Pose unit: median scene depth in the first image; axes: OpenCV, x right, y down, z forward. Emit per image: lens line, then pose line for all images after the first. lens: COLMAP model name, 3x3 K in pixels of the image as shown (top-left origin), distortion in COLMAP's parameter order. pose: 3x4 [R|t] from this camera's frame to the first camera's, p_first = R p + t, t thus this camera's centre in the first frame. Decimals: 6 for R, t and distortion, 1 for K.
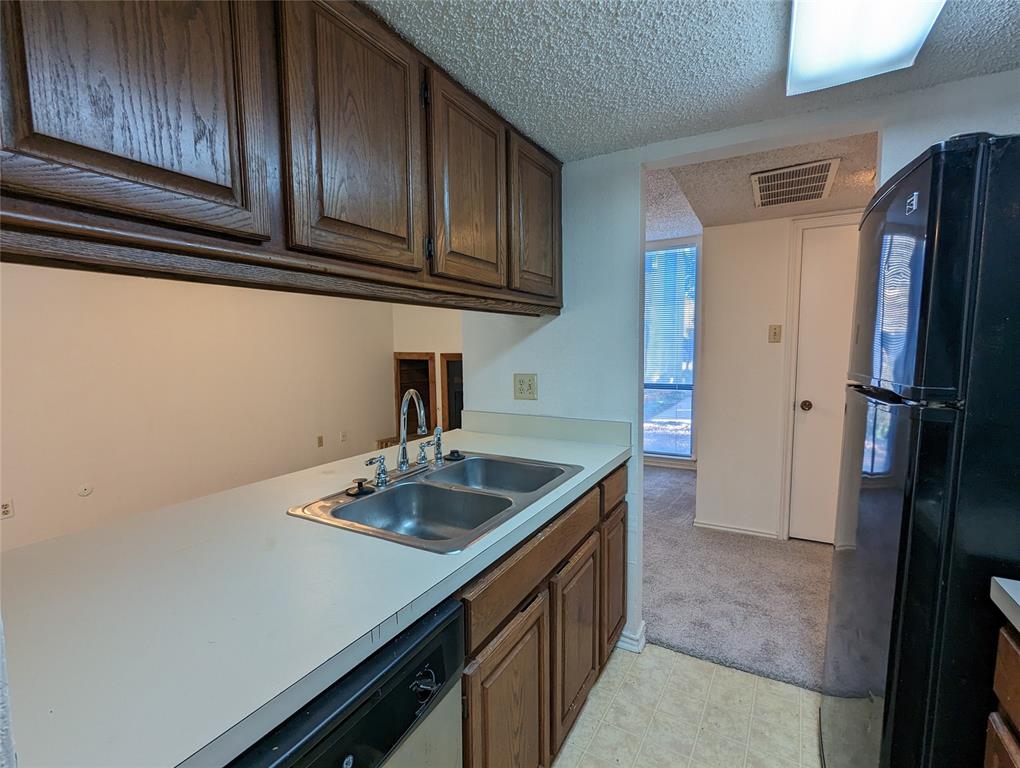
lens RADIAL K [[487.0, 0, 506.1], [0, 487.0, 386.6], [0, 0, 1]] dist [-0.013761, 0.012450]
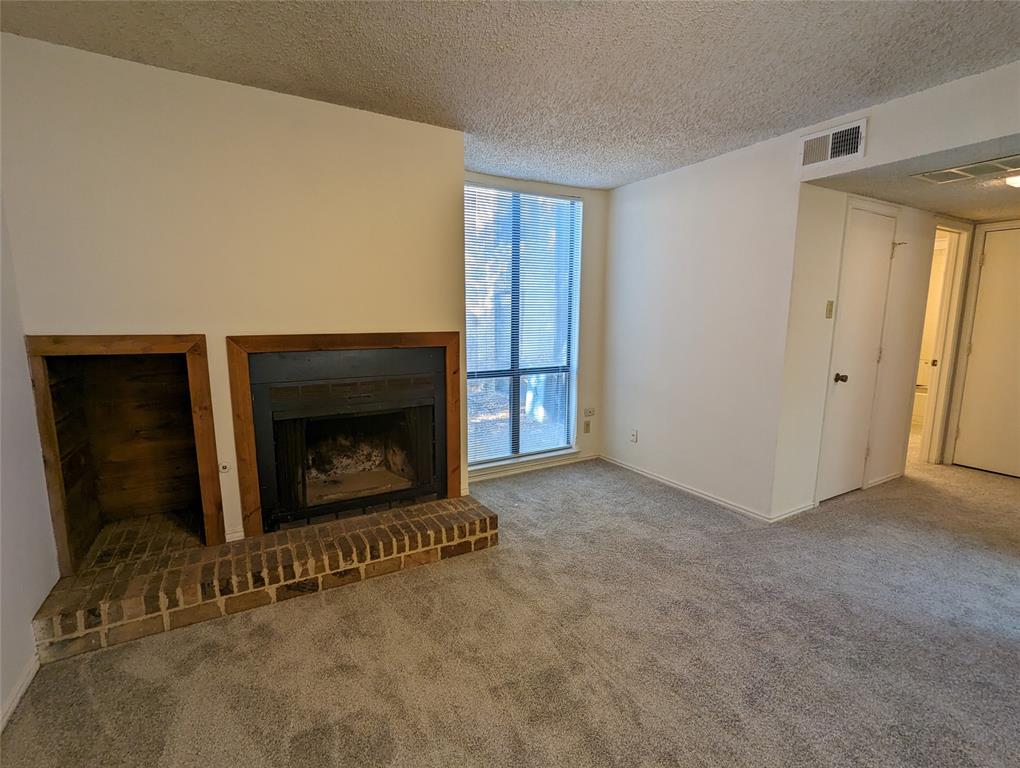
lens RADIAL K [[487.0, 0, 506.1], [0, 487.0, 386.6], [0, 0, 1]] dist [-0.013761, 0.012450]
pose [[0.524309, -0.113272, 0.843961, -0.359279], [0.065710, 0.993540, 0.092526, -0.048148], [-0.848989, 0.006944, 0.528365, 0.574021]]
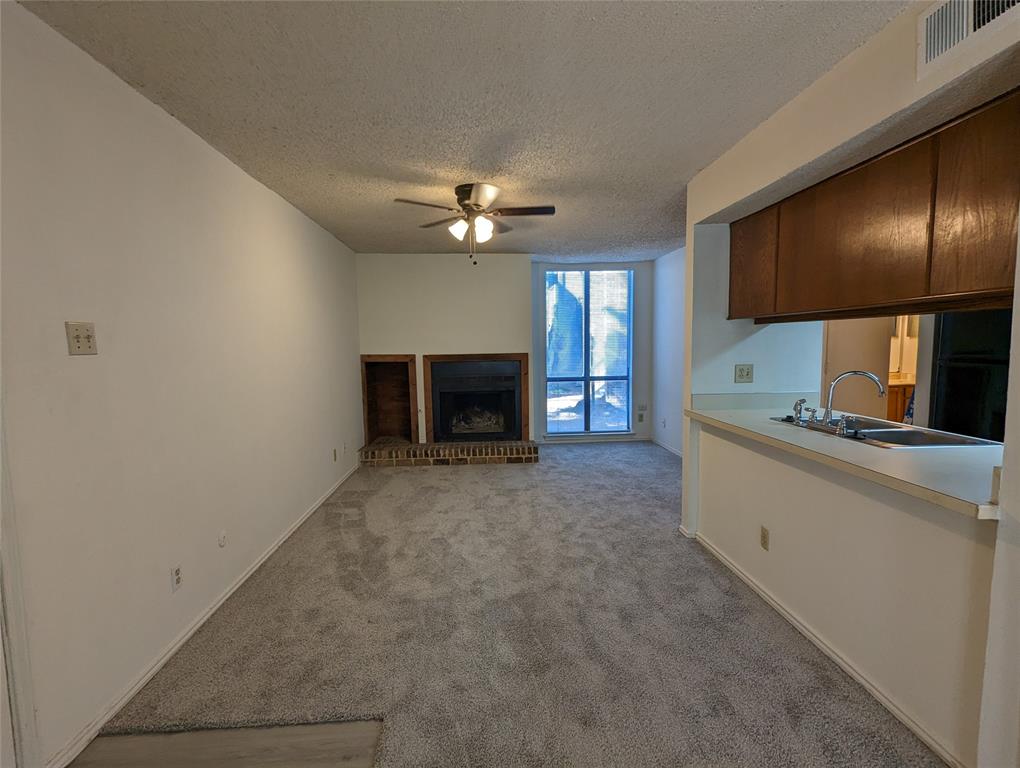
lens RADIAL K [[487.0, 0, 506.1], [0, 487.0, 386.6], [0, 0, 1]] dist [-0.013761, 0.012450]
pose [[0.848432, -0.050936, 0.526848, -0.511549], [0.053455, 0.998516, 0.010454, -0.005540], [-0.526599, 0.019293, 0.849895, 0.067471]]
